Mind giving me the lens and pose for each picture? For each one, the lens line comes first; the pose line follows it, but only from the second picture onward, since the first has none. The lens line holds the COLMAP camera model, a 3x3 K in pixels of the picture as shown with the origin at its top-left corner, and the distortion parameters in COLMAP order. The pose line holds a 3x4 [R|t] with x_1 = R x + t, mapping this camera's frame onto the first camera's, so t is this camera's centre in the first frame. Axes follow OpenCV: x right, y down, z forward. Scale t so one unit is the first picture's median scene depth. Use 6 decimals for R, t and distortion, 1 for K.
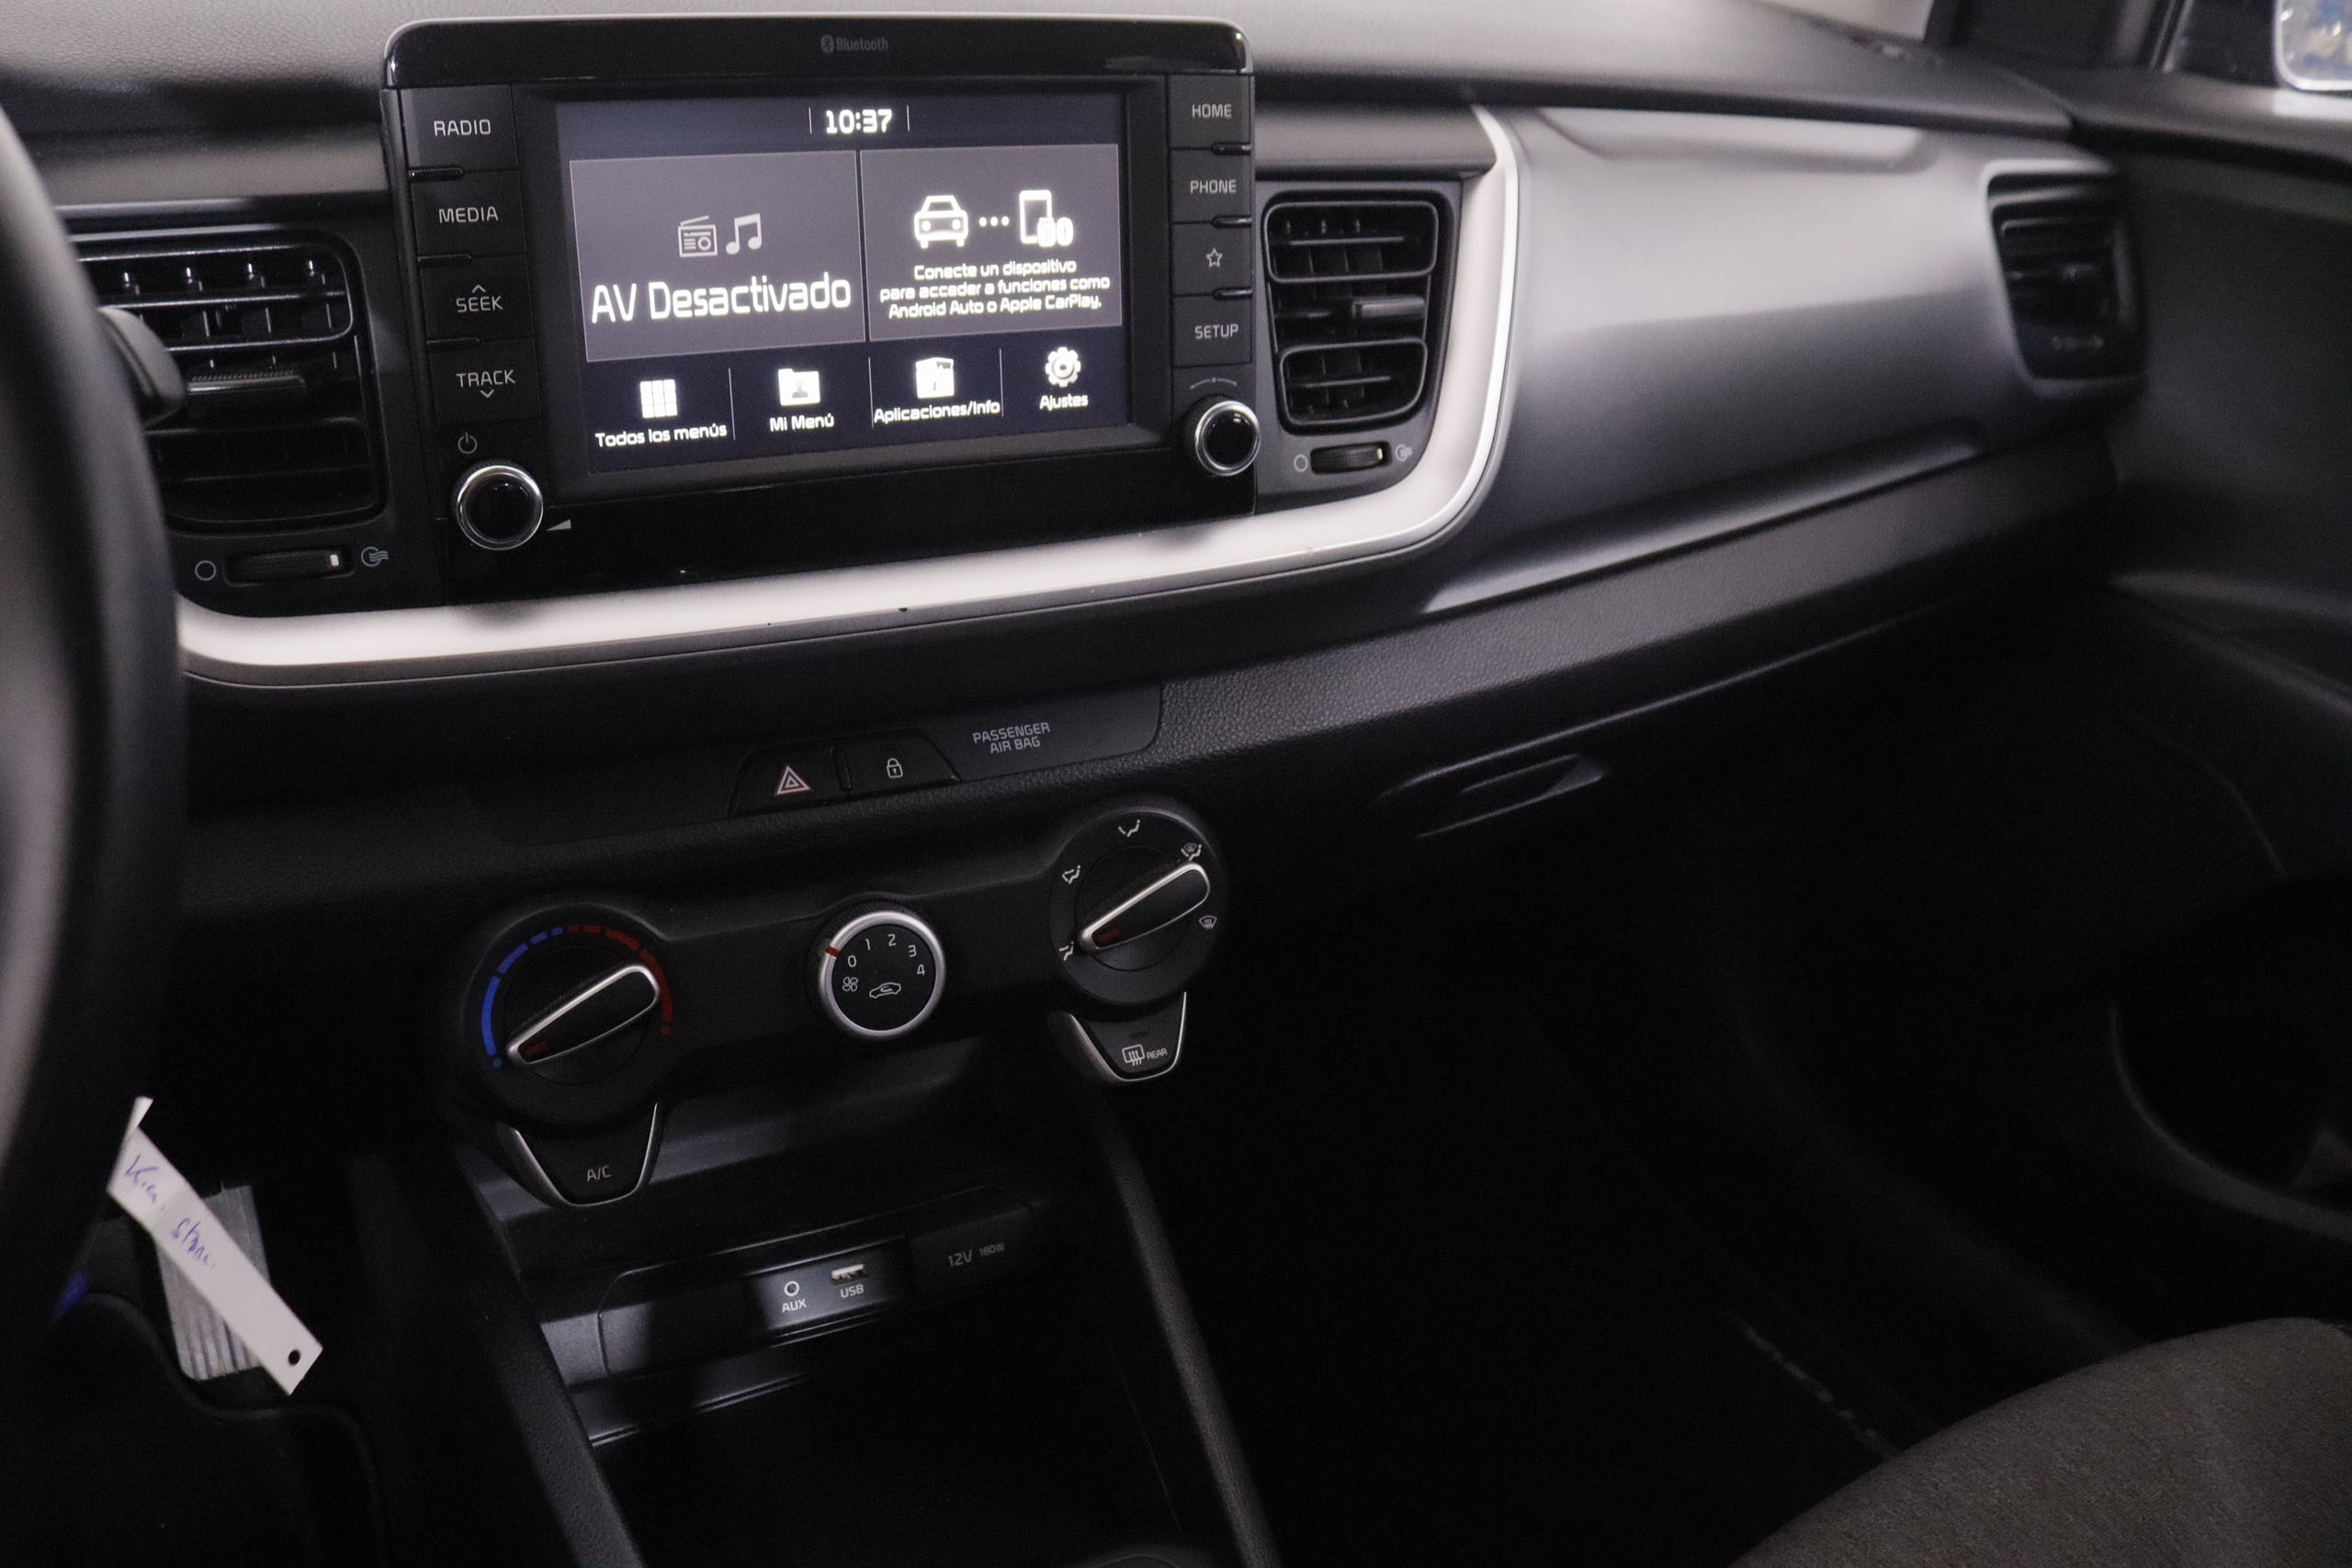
lens RADIAL K [[1898.9, 0, 1176.0], [0, 1898.9, 784.0], [0, 0, 1]] dist [-0.175828, 0.135440]
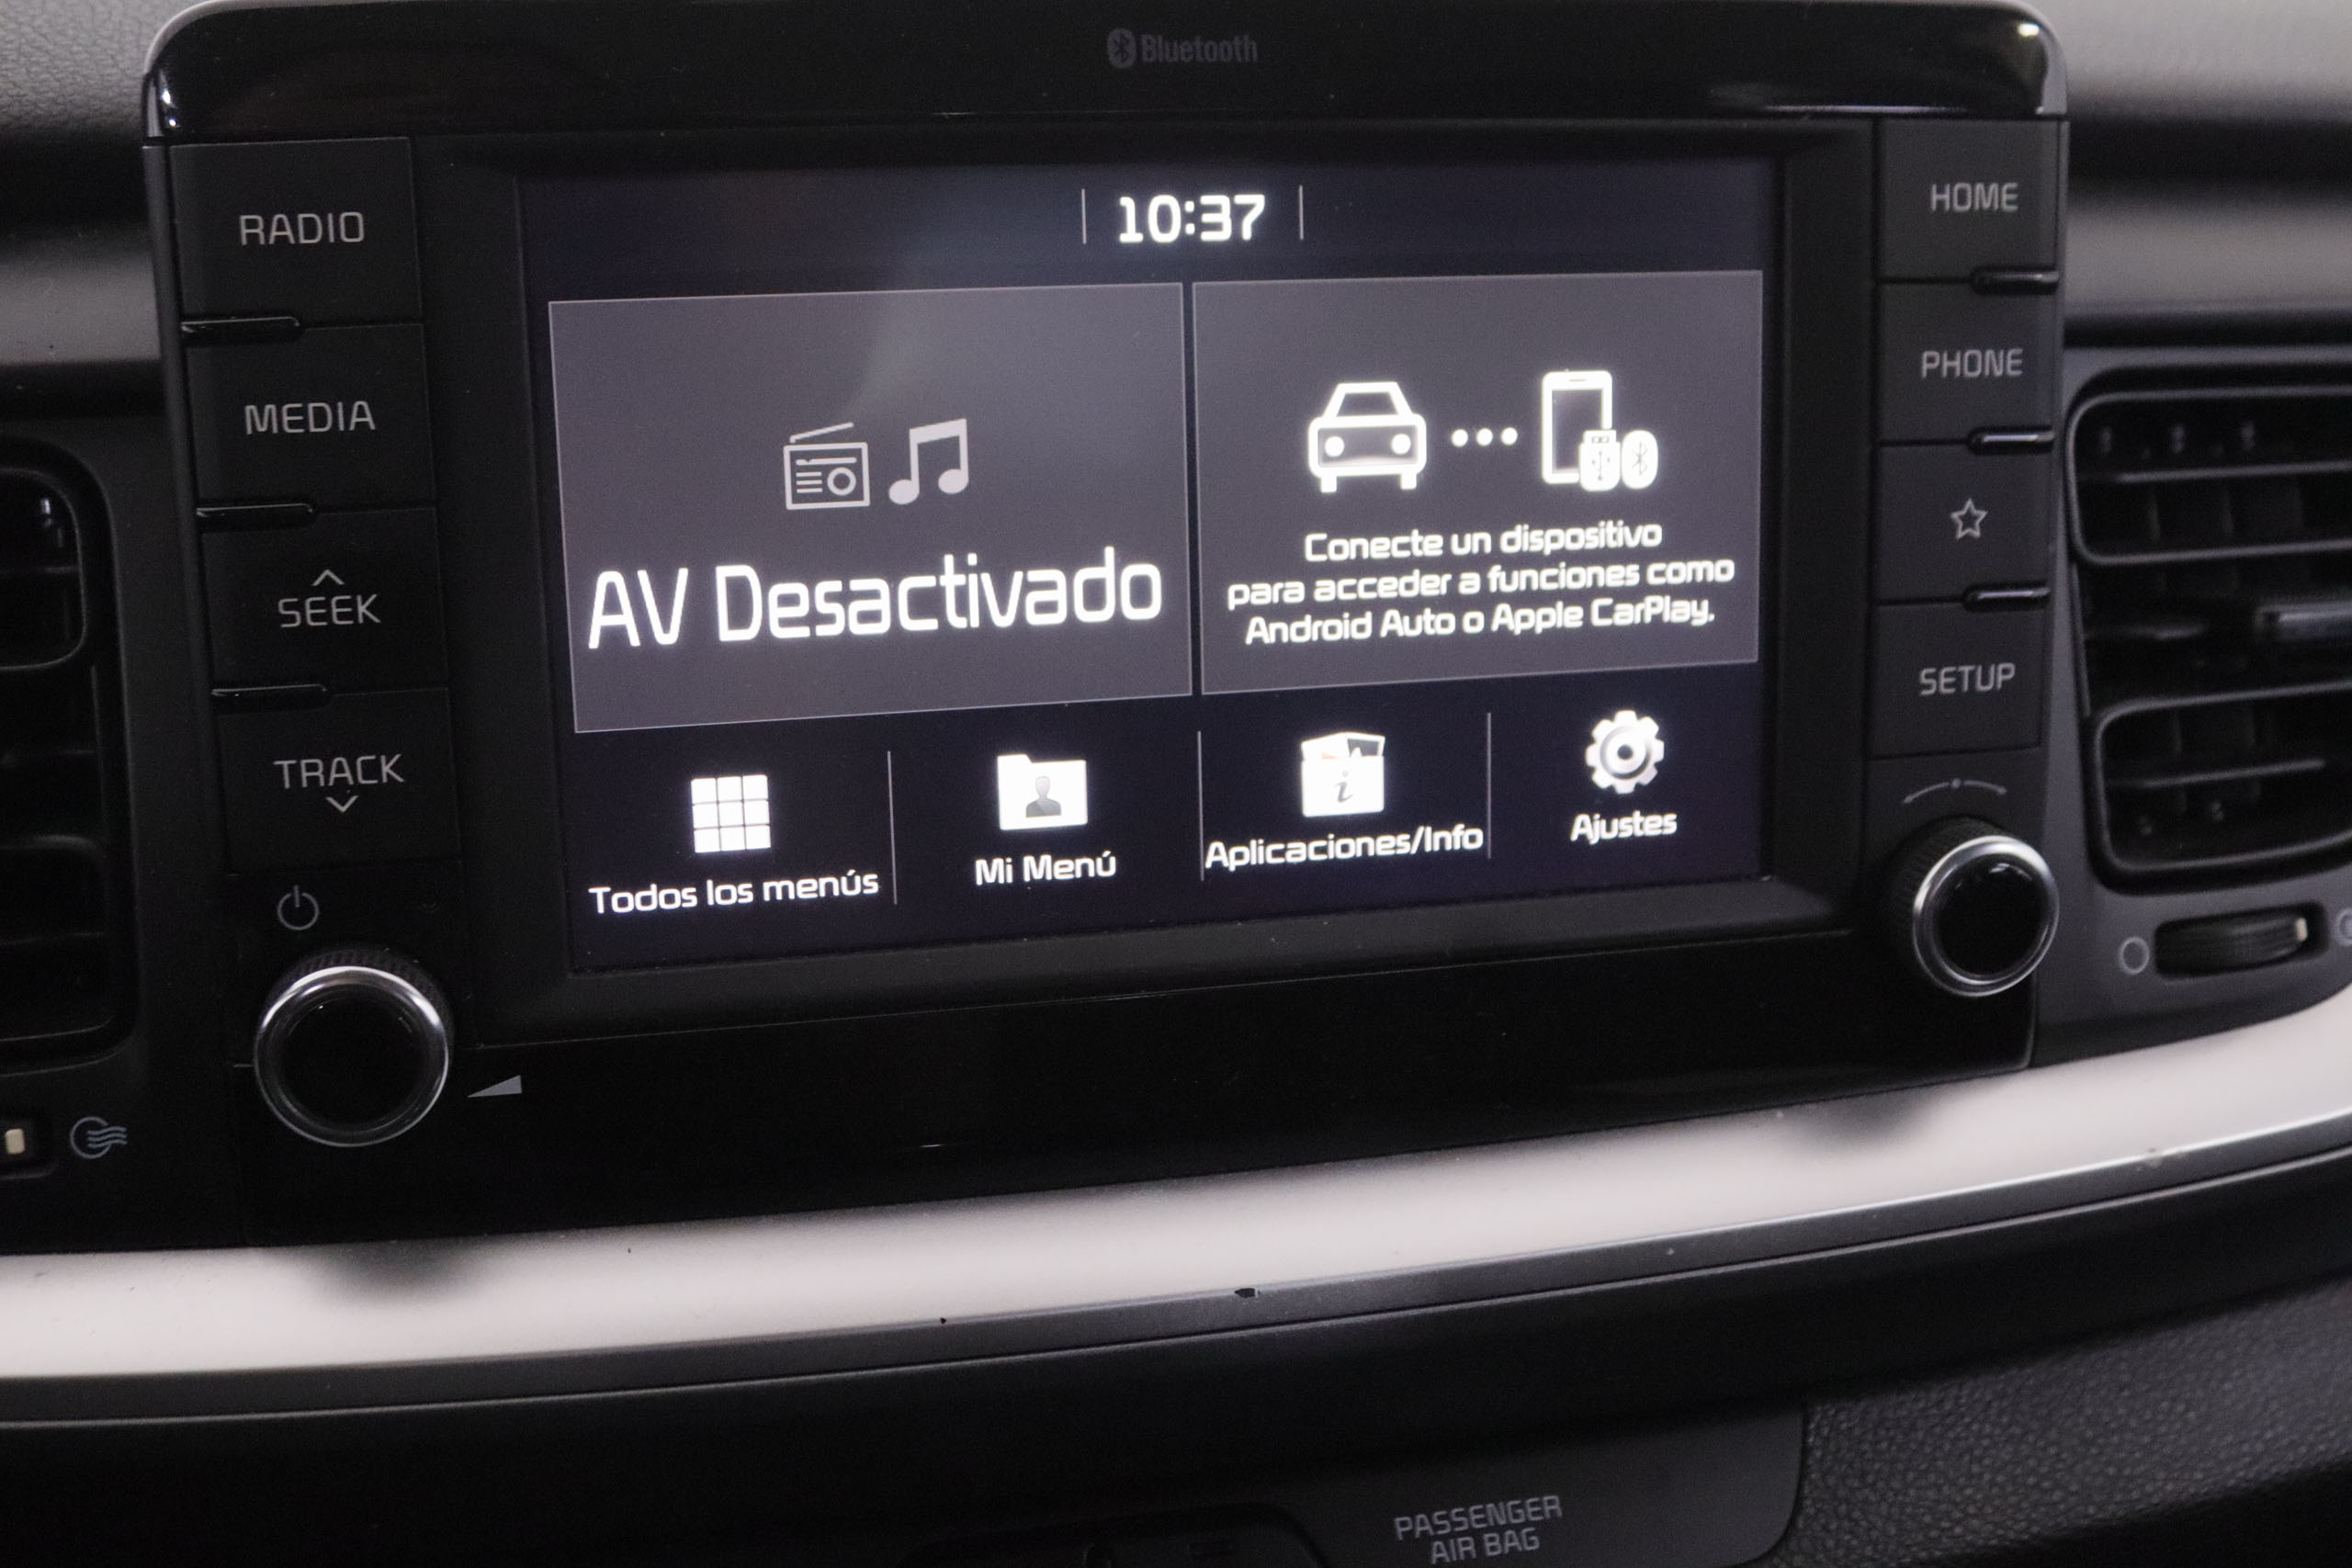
lens RADIAL K [[2530.5, 0, 1176.0], [0, 2530.5, 784.0], [0, 0, 1]] dist [-0.124926, 0.137783]
pose [[0.975111, 0.032987, -0.219251, -0.032108], [-0.060808, 0.990741, -0.121382, -0.133883], [0.213217, 0.131693, 0.968089, 0.387533]]
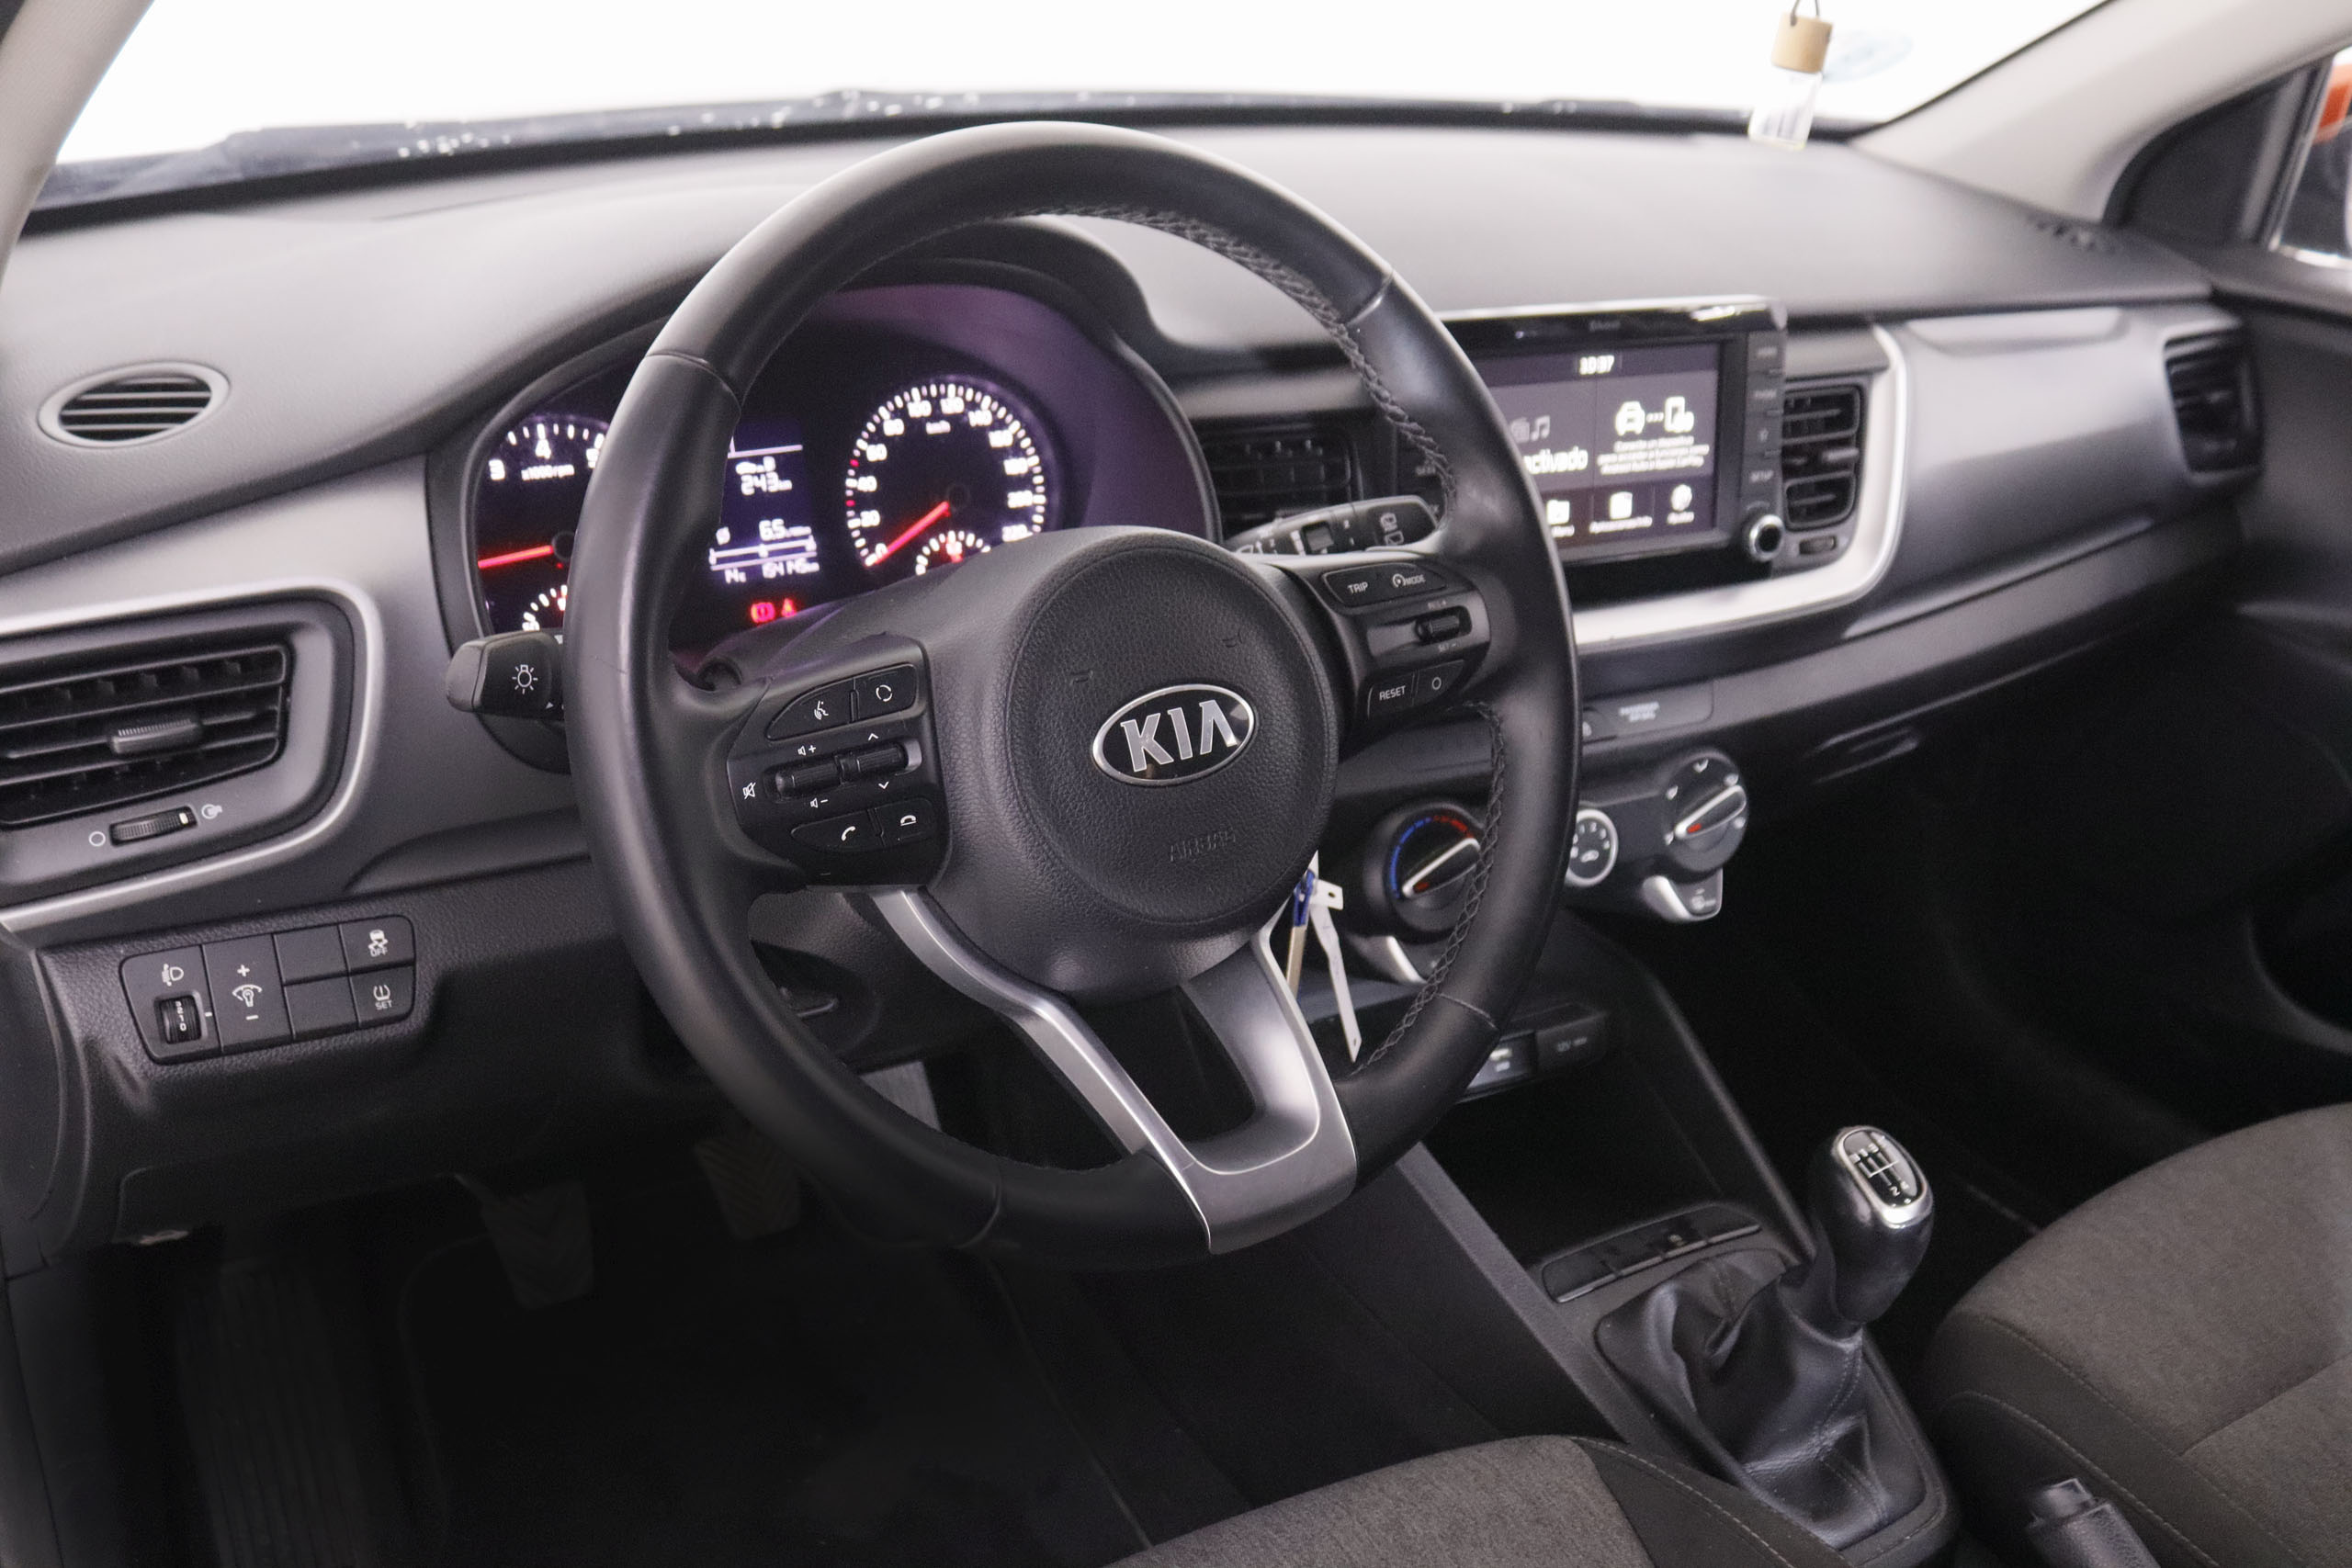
lens RADIAL K [[2190.6, 0, 1176.0], [0, 2190.6, 784.0], [0, 0, 1]] dist [-0.132587, 0.099439]
pose [[0.999105, -0.010769, 0.040906, -0.619053], [0.011734, 0.999657, -0.023434, 0.086124], [-0.040640, 0.023893, 0.998888, -0.993595]]
